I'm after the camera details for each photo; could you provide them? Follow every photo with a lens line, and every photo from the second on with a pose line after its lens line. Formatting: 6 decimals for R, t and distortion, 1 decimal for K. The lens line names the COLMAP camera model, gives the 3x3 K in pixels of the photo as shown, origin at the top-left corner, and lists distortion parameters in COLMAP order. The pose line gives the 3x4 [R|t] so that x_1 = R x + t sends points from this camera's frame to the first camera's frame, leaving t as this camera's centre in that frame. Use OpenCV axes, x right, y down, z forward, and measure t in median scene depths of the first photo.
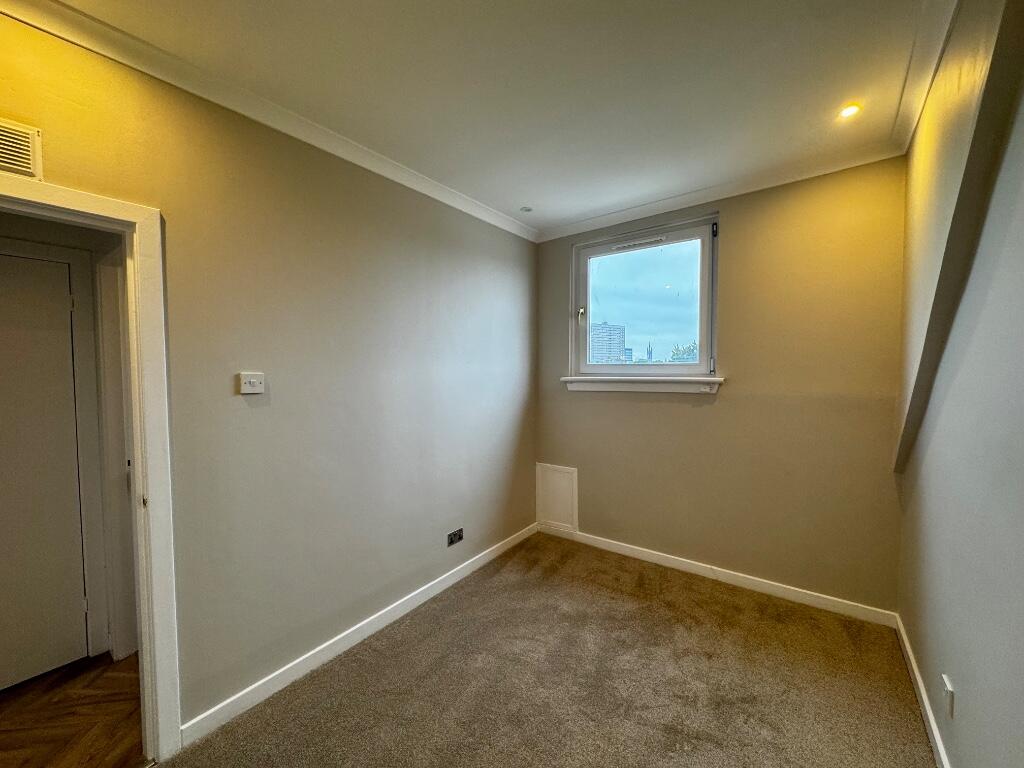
lens RADIAL K [[408.0, 0, 511.8], [0, 408.0, 381.8], [0, 0, 1]] dist [-0.003290, 0.000105]
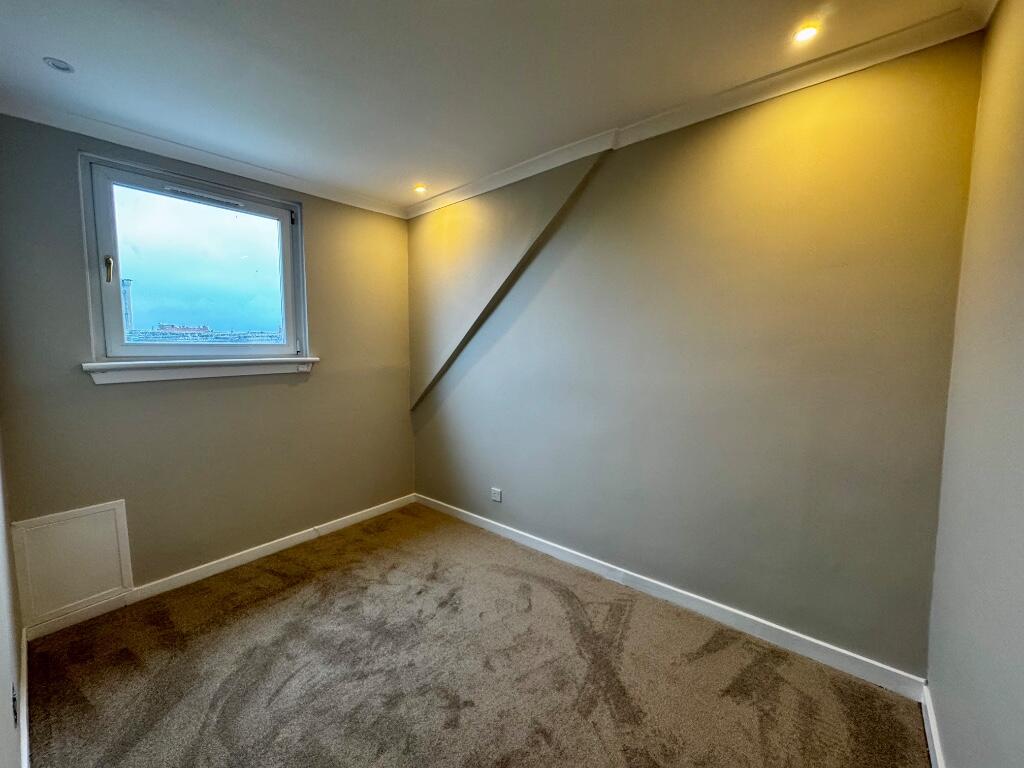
lens RADIAL K [[408.0, 0, 510.6], [0, 408.0, 383.3], [0, 0, 1]] dist [-0.003290, 0.000105]
pose [[0.056437, -0.083413, 0.994916, -0.553790], [0.038848, 0.995933, 0.081294, -0.008799], [-0.997650, 0.034062, 0.059448, 0.386567]]
